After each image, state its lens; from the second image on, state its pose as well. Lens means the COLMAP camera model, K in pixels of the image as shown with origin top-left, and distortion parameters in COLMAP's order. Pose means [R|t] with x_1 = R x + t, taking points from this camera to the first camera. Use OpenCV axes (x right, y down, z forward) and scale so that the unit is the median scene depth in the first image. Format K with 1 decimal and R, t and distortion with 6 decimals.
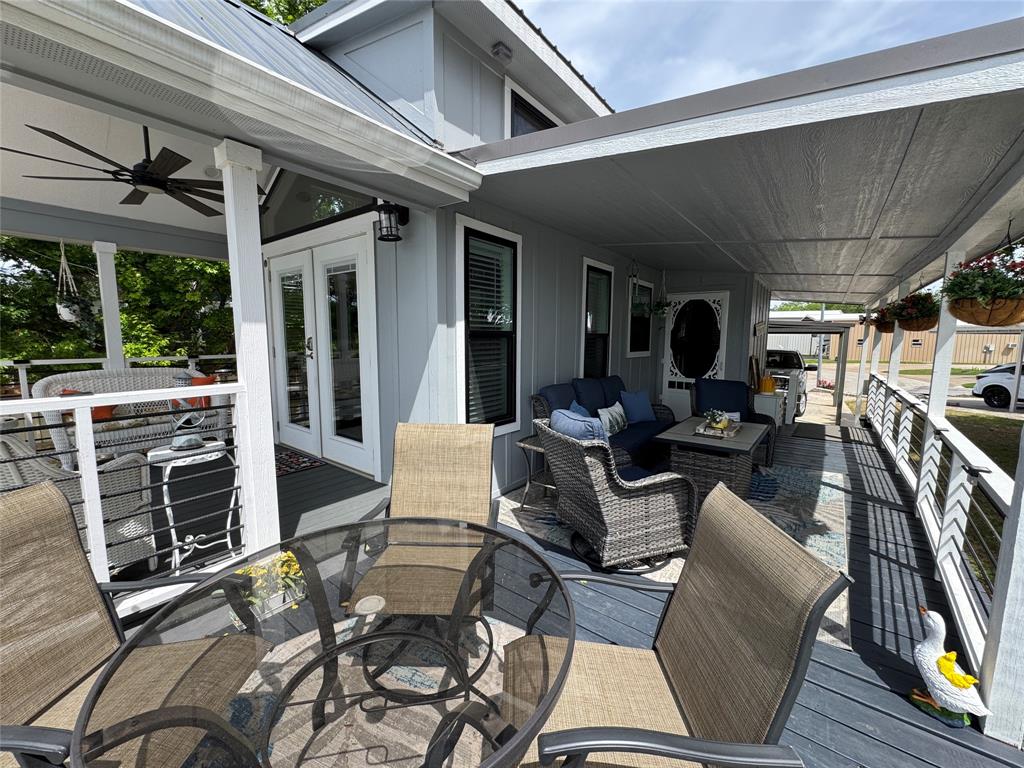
lens RADIAL K [[411.1, 0, 510.4], [0, 411.1, 383.9], [0, 0, 1]] dist [0.000530, -0.000221]
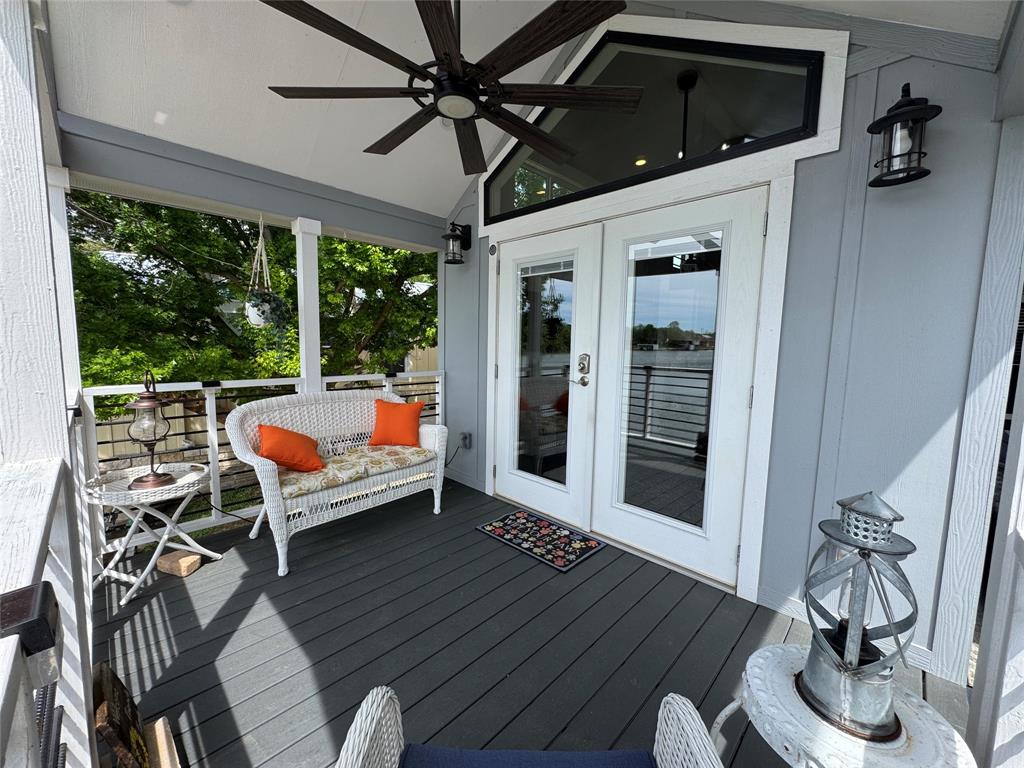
lens RADIAL K [[411.1, 0, 517.4], [0, 411.1, 381.3], [0, 0, 1]] dist [0.000530, -0.000221]
pose [[0.994063, 0.025382, -0.105802, -0.525603], [-0.027737, 0.999398, -0.020852, -0.050779], [0.105209, 0.023662, 0.994169, 0.317147]]
